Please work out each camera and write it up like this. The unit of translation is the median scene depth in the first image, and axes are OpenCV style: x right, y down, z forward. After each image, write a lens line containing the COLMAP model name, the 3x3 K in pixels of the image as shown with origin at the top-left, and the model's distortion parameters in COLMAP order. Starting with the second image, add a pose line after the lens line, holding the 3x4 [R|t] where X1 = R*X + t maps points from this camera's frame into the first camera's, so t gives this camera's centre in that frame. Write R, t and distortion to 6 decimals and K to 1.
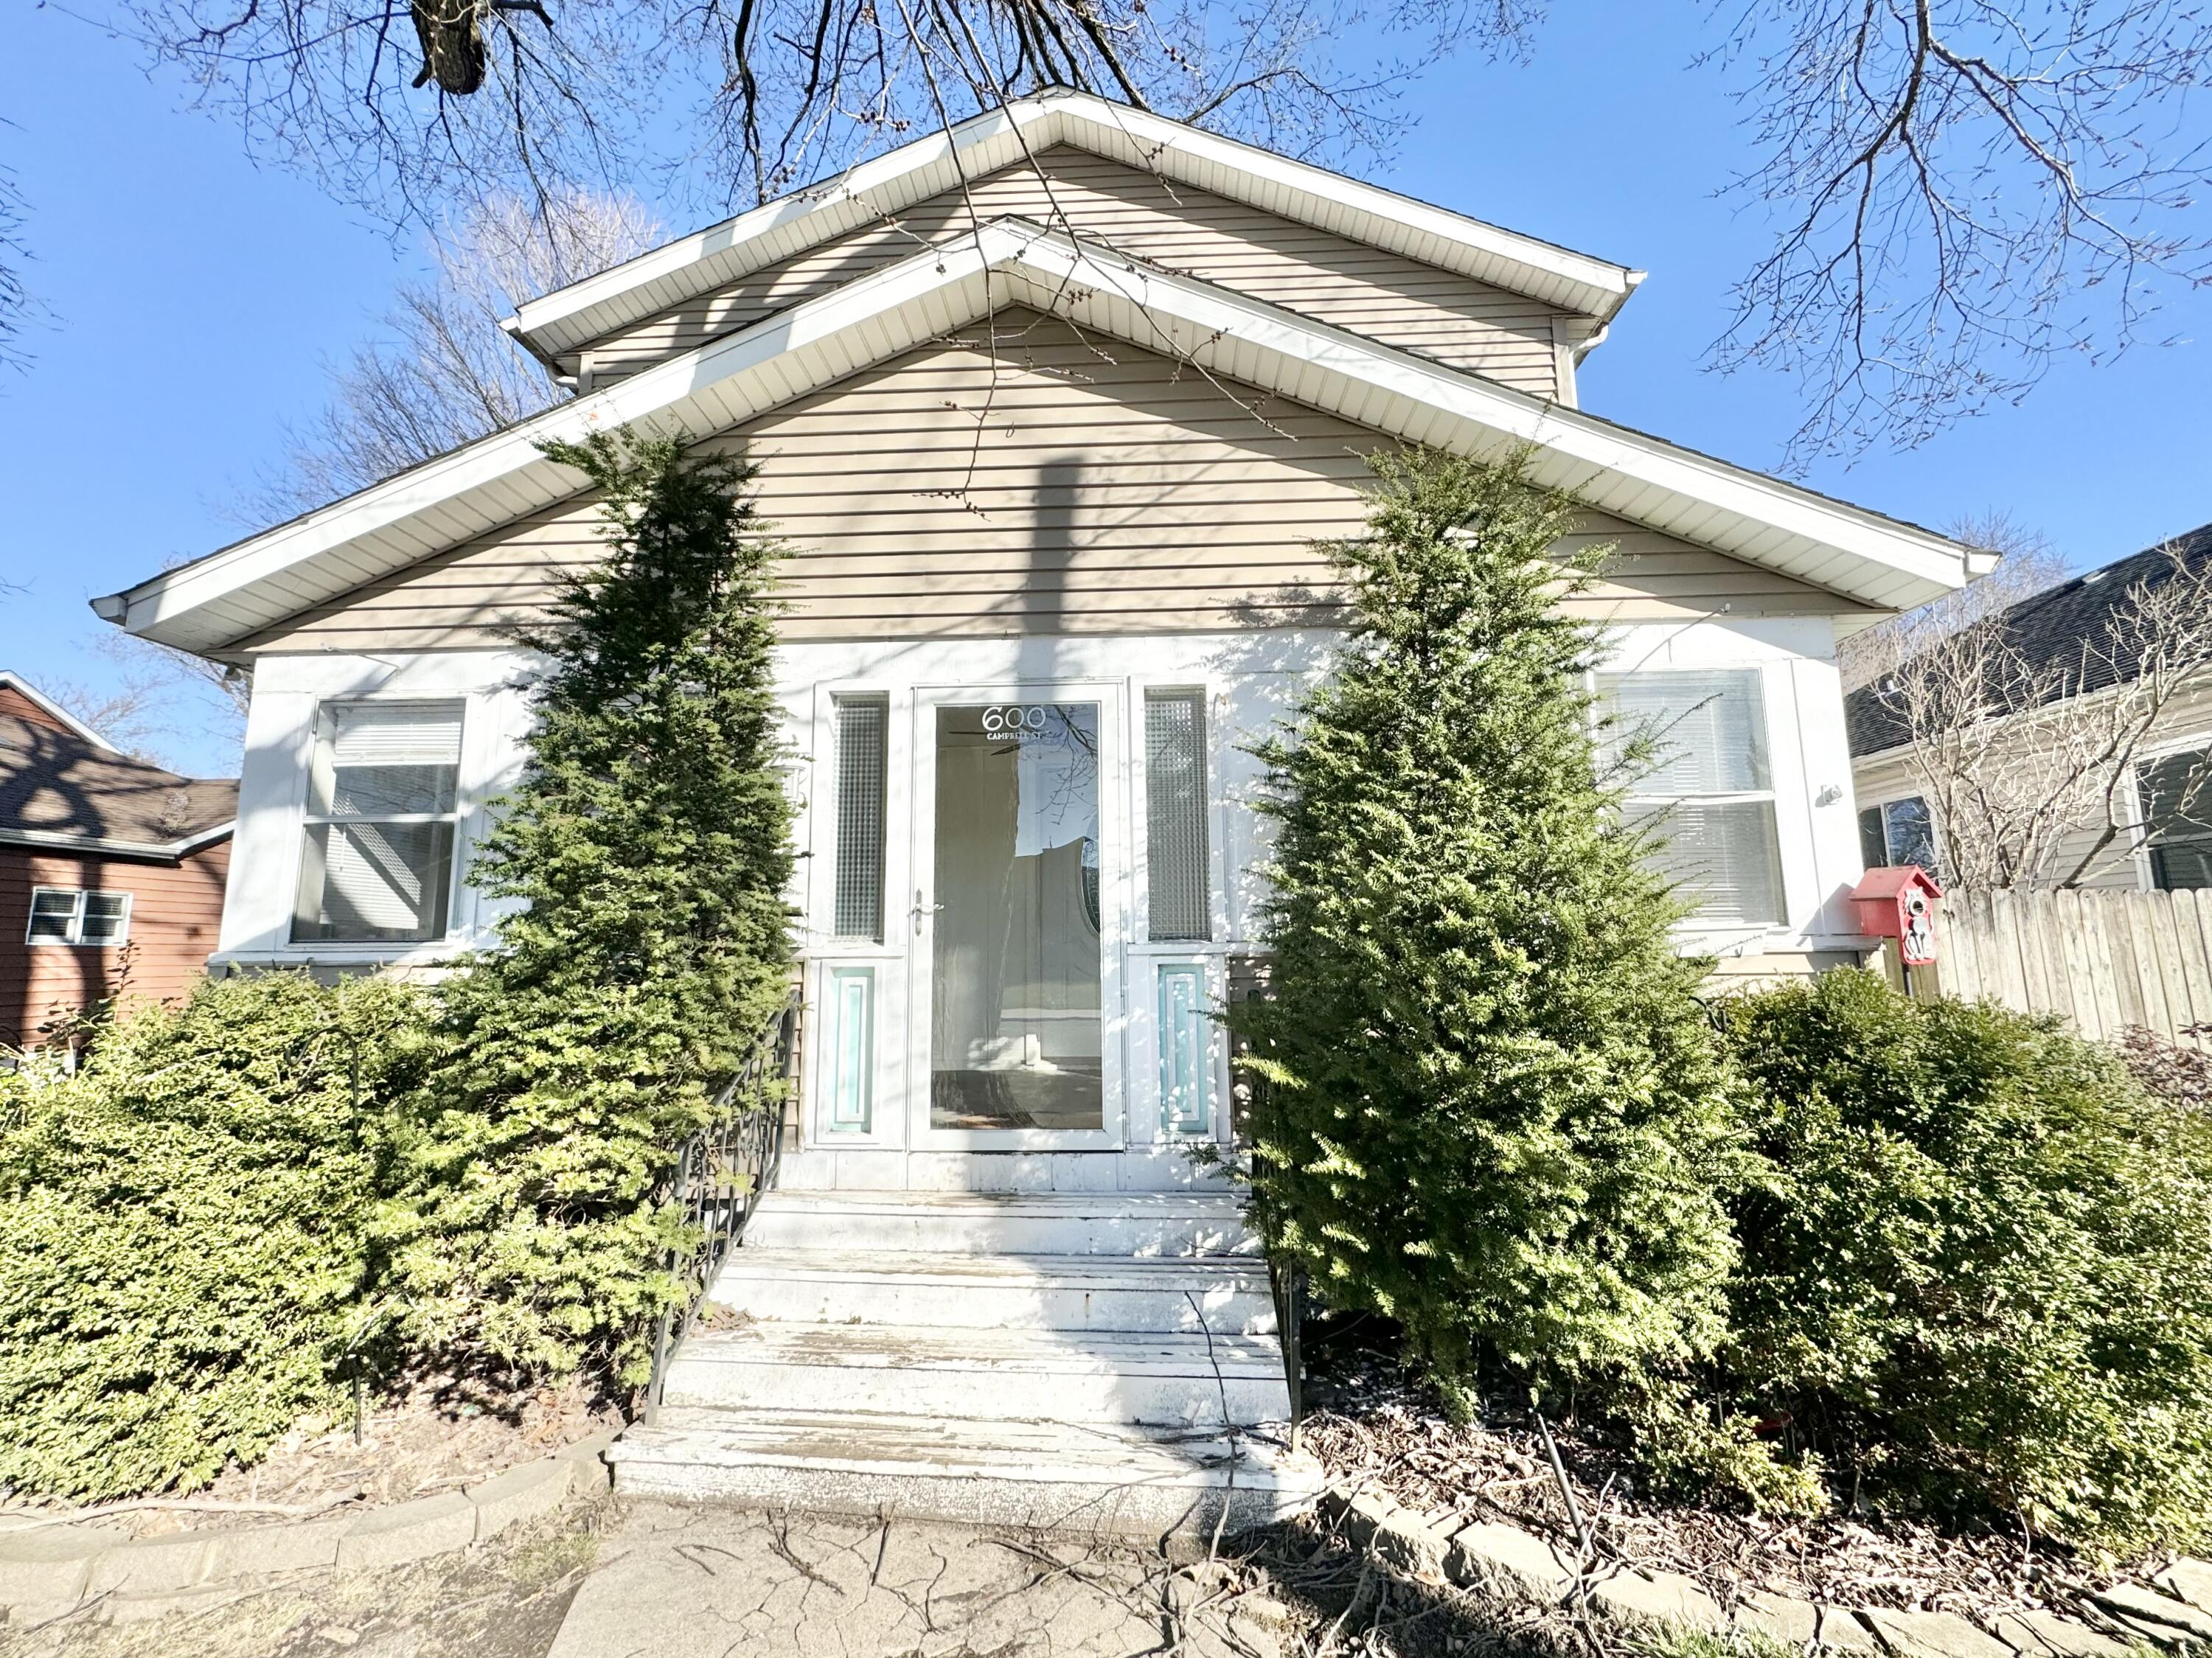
lens RADIAL K [[887.1, 0, 1106.0], [0, 887.1, 829.0], [0, 0, 1]] dist [0.015347, -0.009616]
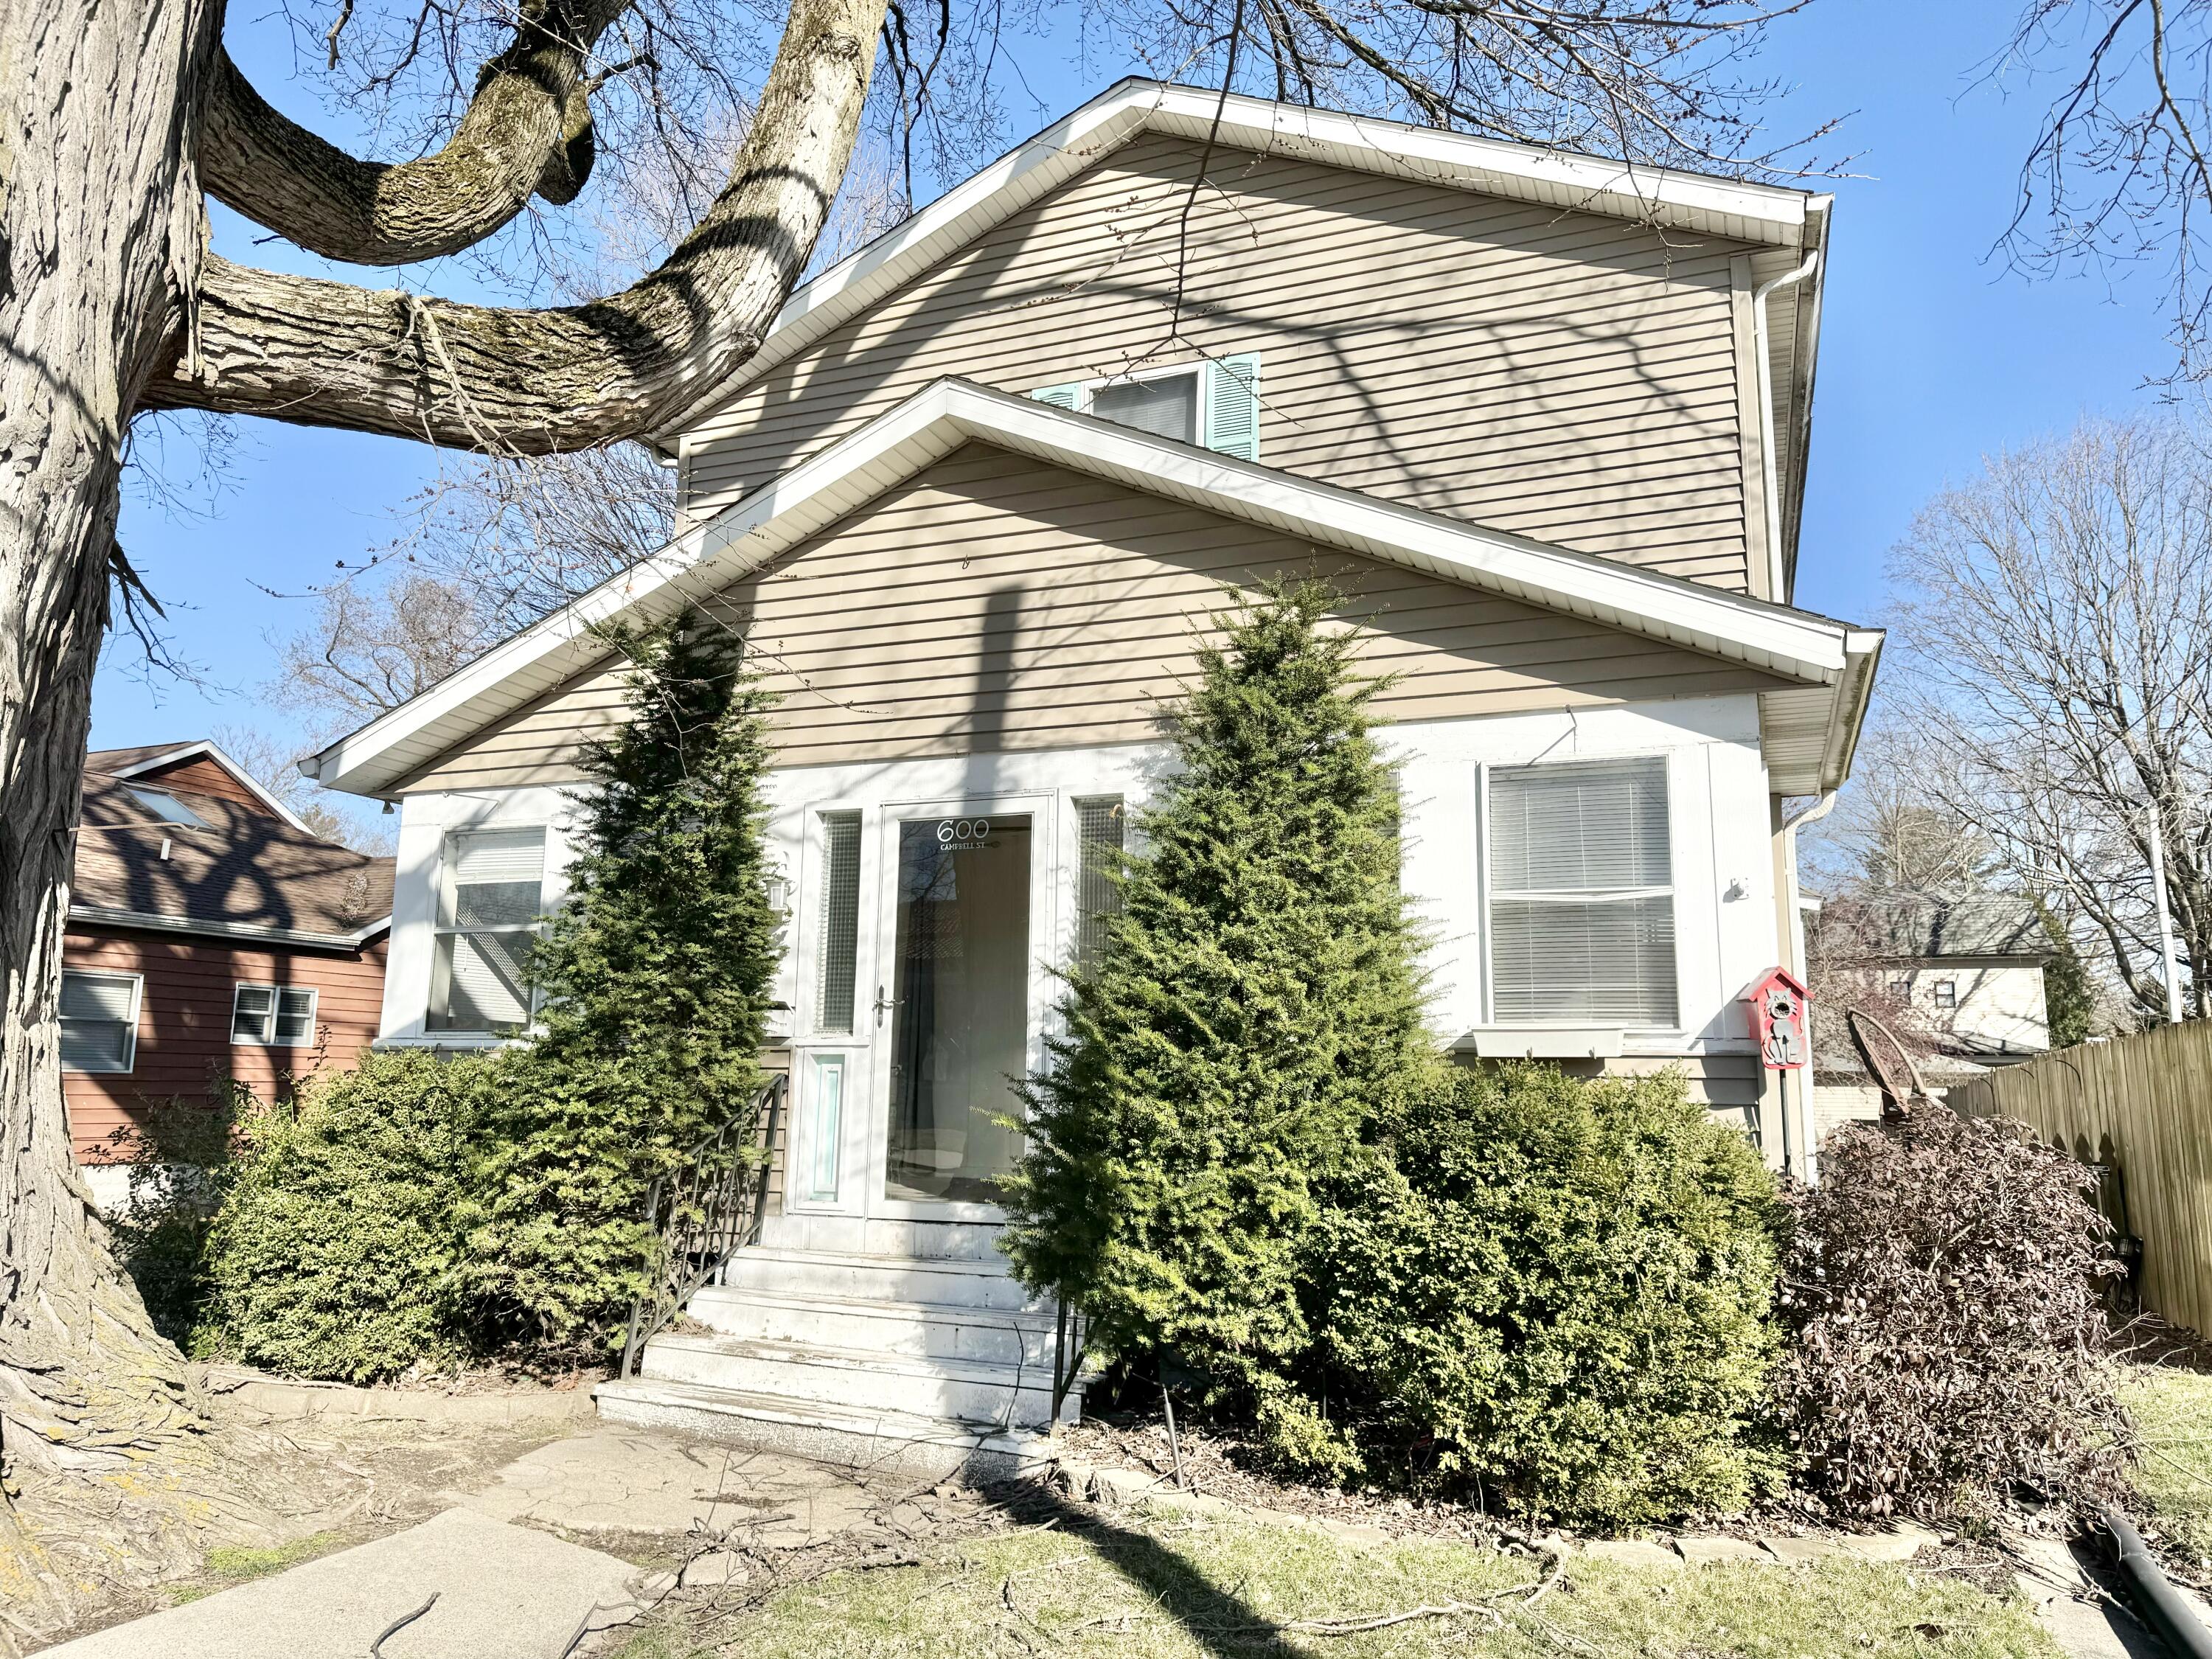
lens RADIAL K [[1531.1, 0, 1192.3], [0, 1531.1, 840.2], [0, 0, 1]] dist [0.172984, -0.278264]
pose [[0.949552, -0.027370, -0.312413, 0.807603], [0.020123, 0.999449, -0.026397, -0.059582], [0.312964, 0.018778, 0.949579, -0.763703]]
